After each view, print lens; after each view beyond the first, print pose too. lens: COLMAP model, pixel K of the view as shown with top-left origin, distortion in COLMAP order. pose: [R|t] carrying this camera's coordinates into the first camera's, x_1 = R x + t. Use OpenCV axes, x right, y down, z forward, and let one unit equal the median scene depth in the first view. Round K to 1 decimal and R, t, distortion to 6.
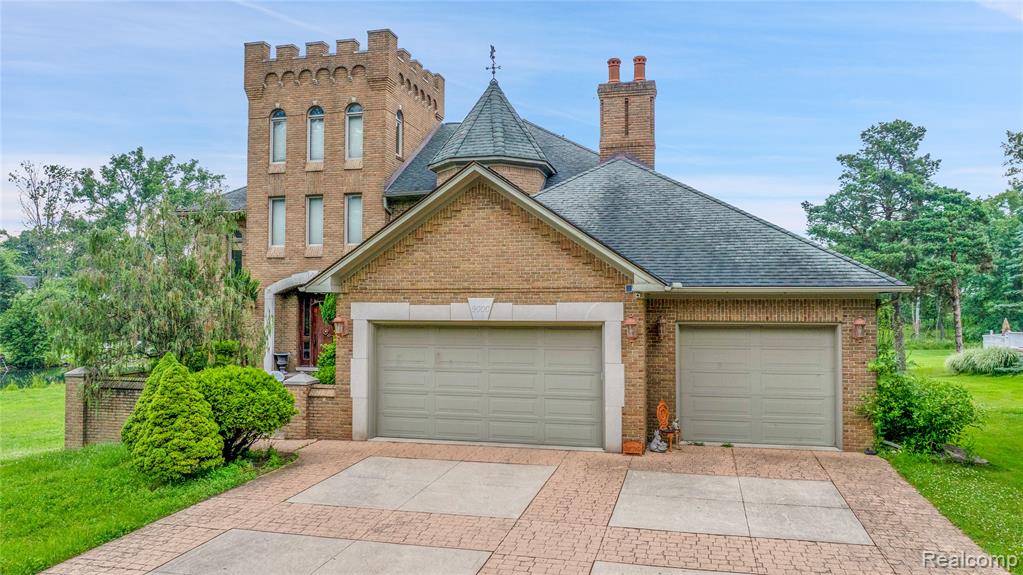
lens RADIAL K [[727.1, 0, 512.1], [0, 727.1, 275.4], [0, 0, 1]] dist [-0.038869, 0.039258]
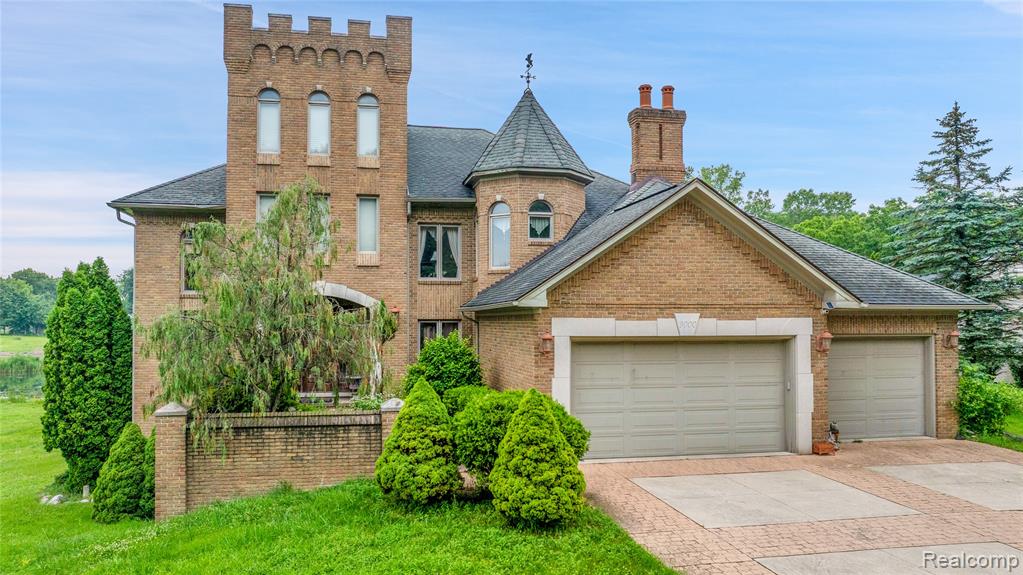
lens RADIAL K [[741.1, 0, 479.5], [0, 741.1, 291.0], [0, 0, 1]] dist [-0.027106, -0.000618]
pose [[0.908481, 0.015434, 0.417641, -0.472809], [-0.015994, 0.999870, -0.002158, 0.004278], [-0.417620, -0.004719, 0.908609, 0.118179]]
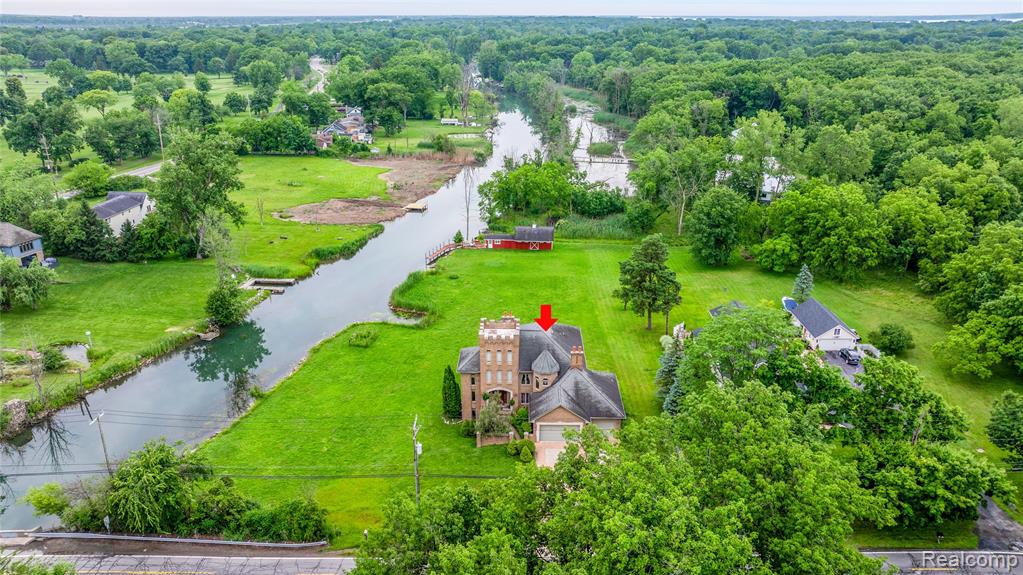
lens RADIAL K [[727.1, 0, 512.1], [0, 727.1, 275.4], [0, 0, 1]] dist [-0.038869, 0.039258]
pose [[0.972889, -0.079218, 0.217282, -1.056691], [-0.009567, 0.924917, 0.380048, -2.173839], [-0.231074, -0.371823, 0.899084, -2.497435]]
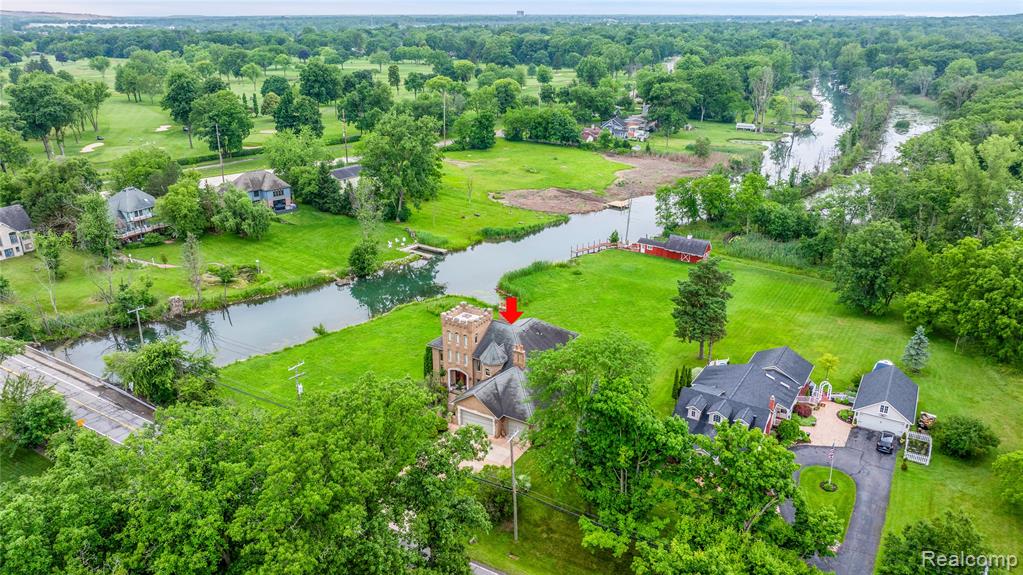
lens RADIAL K [[727.1, 0, 512.1], [0, 727.1, 275.4], [0, 0, 1]] dist [-0.038869, 0.039258]
pose [[0.954560, 0.099364, -0.280966, 1.204804], [0.015434, 0.925032, 0.379575, -2.175579], [0.297619, -0.366664, 0.881465, -2.539449]]
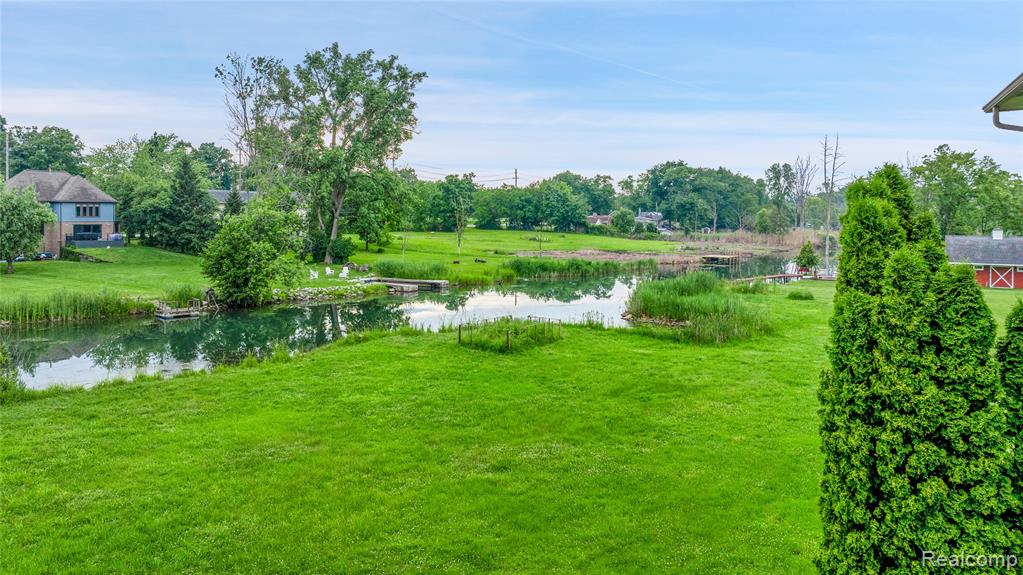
lens RADIAL K [[737.3, 0, 499.7], [0, 737.3, 204.9], [0, 0, 1]] dist [-0.009482, -0.003458]
pose [[0.979691, 0.002683, -0.200497, -0.671954], [0.002879, 0.999619, 0.027442, -0.024926], [0.200494, -0.027462, 0.979310, 0.764408]]
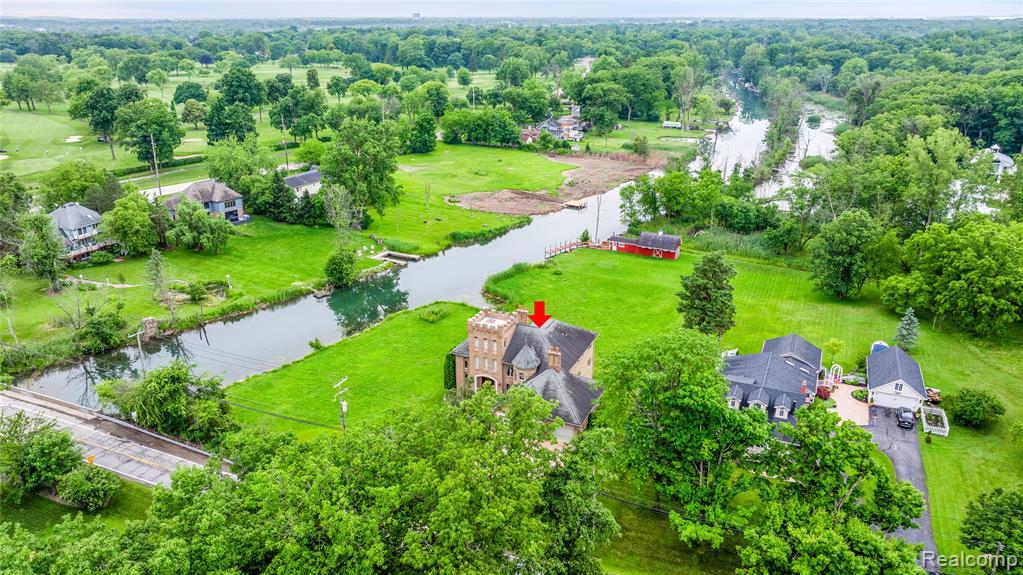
lens RADIAL K [[727.1, 0, 512.1], [0, 727.1, 275.4], [0, 0, 1]] dist [-0.038869, 0.039258]
pose [[0.986380, 0.053529, -0.155530, 0.515949], [0.009460, 0.925536, 0.378541, -2.180590], [0.164211, -0.374857, 0.912424, -2.677880]]
